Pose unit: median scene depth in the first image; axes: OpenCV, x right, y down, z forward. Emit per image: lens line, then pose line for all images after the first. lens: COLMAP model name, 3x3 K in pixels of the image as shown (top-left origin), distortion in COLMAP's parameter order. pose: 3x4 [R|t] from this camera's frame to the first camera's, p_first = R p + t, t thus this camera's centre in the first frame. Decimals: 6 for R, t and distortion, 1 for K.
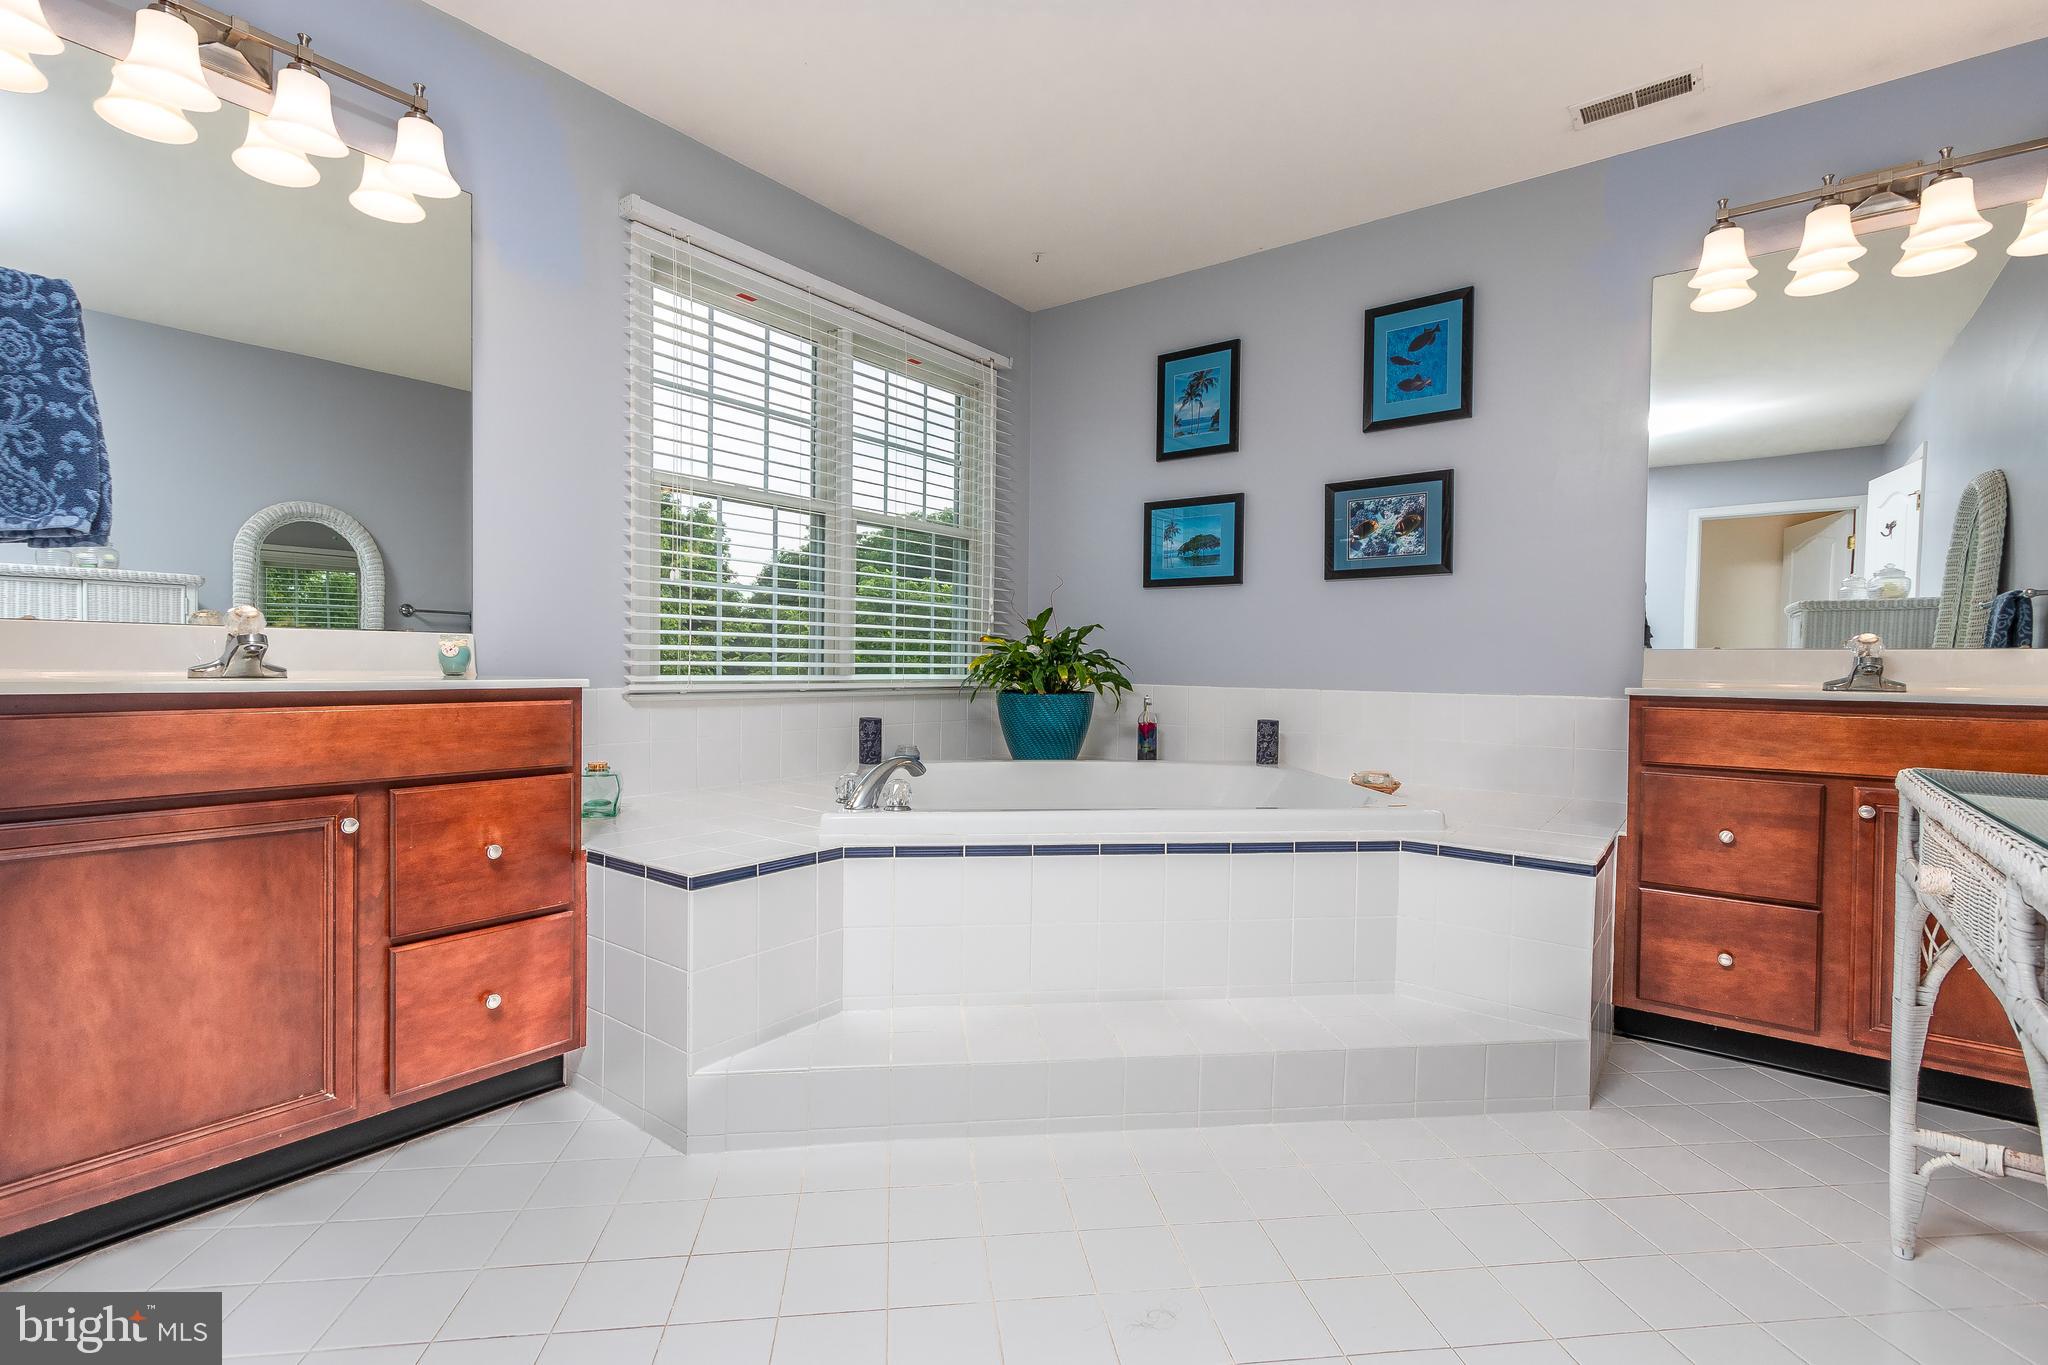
lens RADIAL K [[937.4, 0, 1024.0], [0, 937.4, 682.5], [0, 0, 1]] dist [-0.000981, 0.000004]
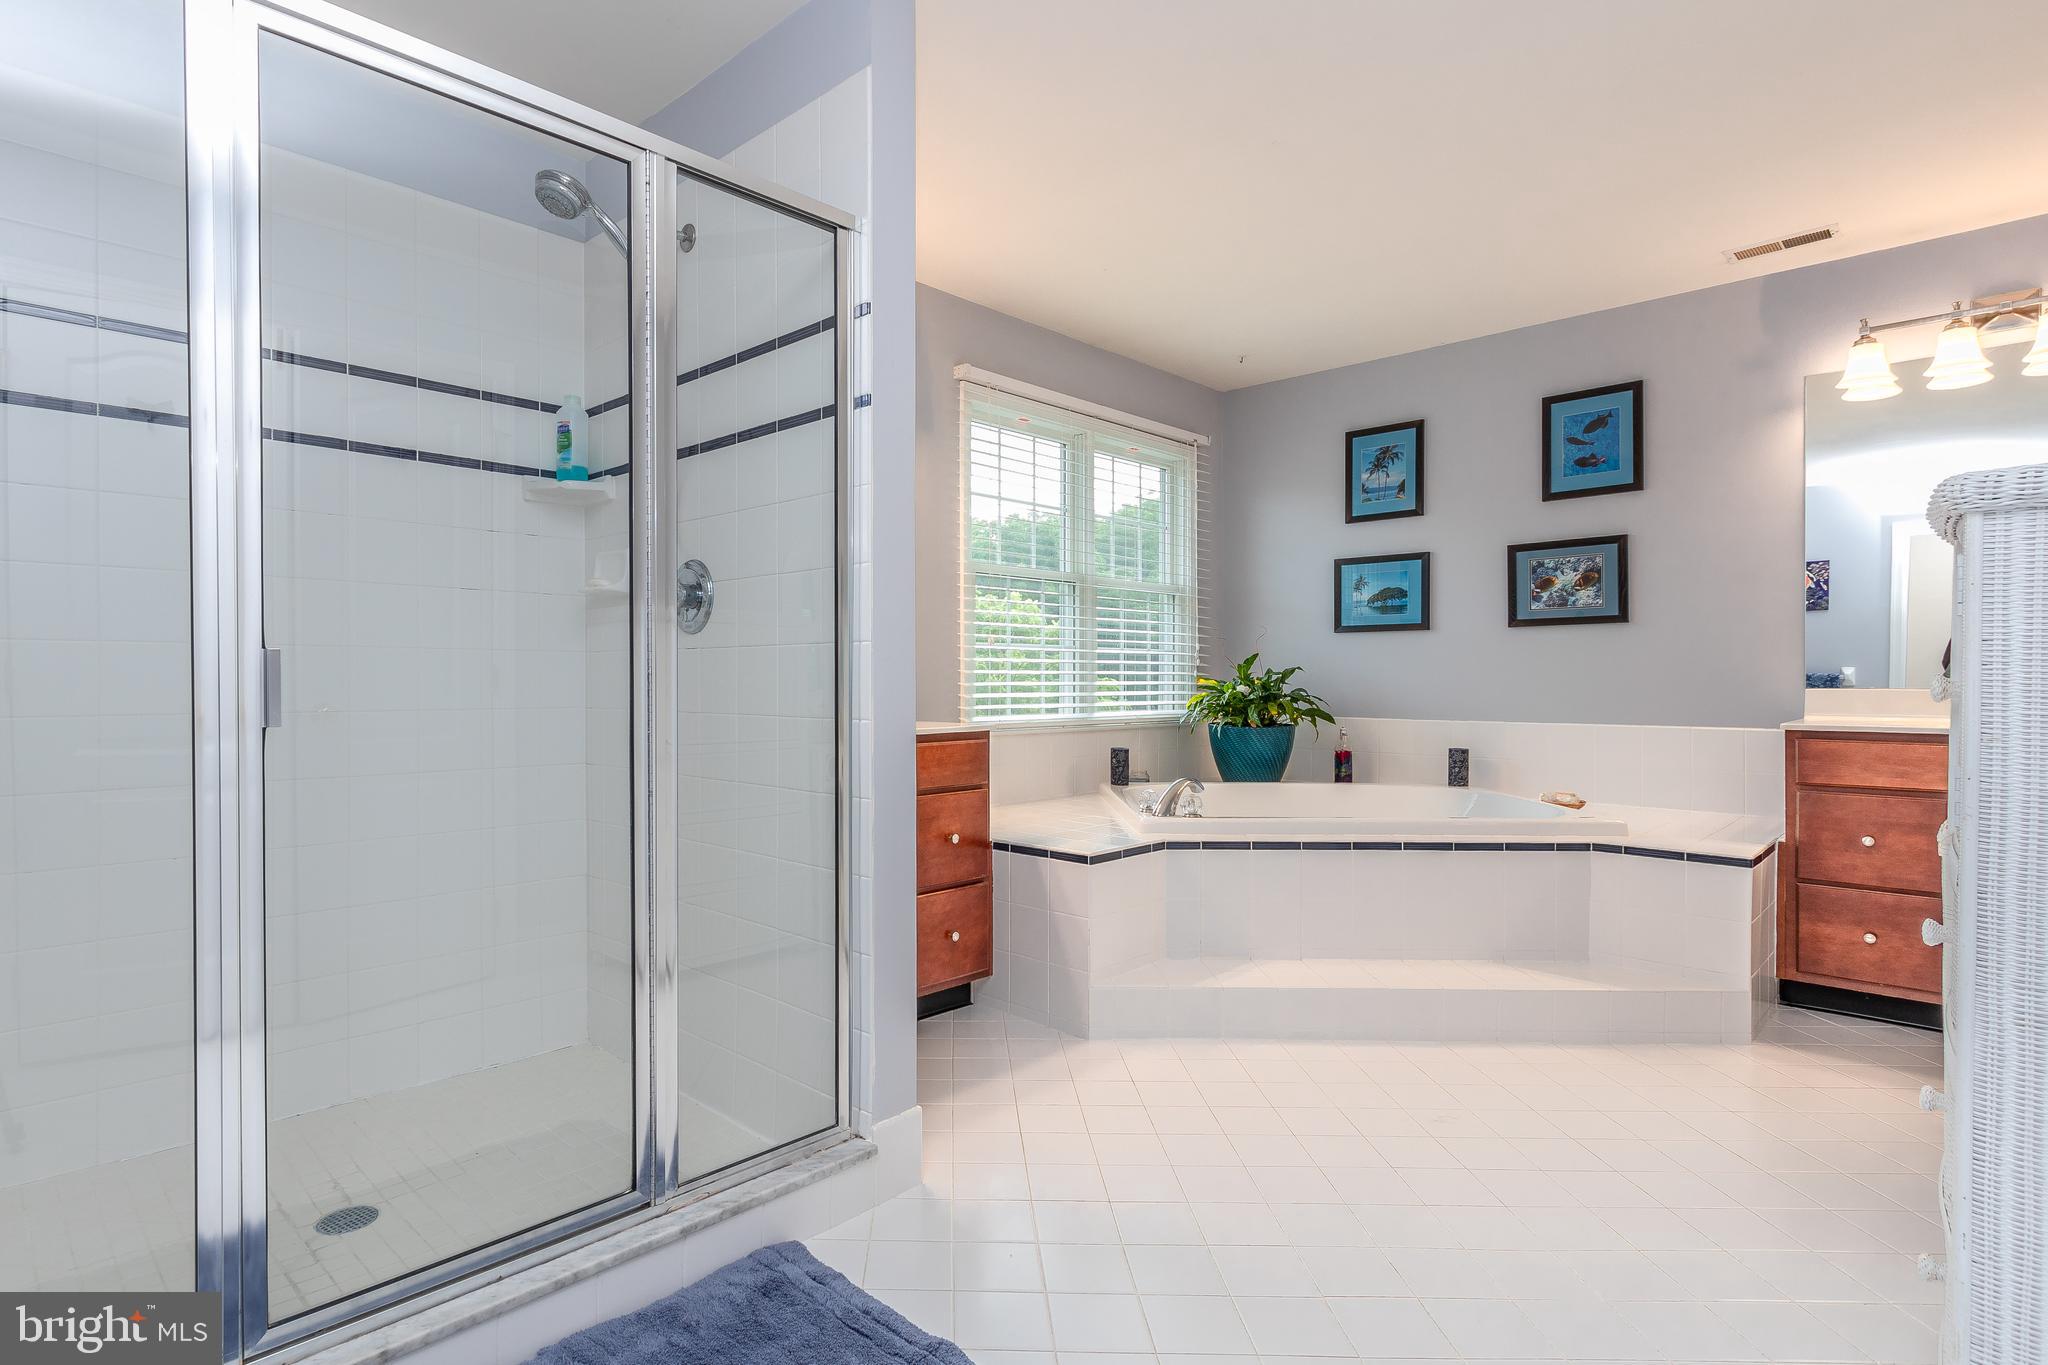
lens RADIAL K [[920.5, 0, 1017.9], [0, 920.5, 693.9], [0, 0, 1]] dist [0.001566, -0.005341]
pose [[0.987761, -0.012899, -0.155441, -0.107973], [0.010340, 0.999798, -0.017259, -0.014485], [0.155632, 0.015441, 0.987694, -0.229324]]
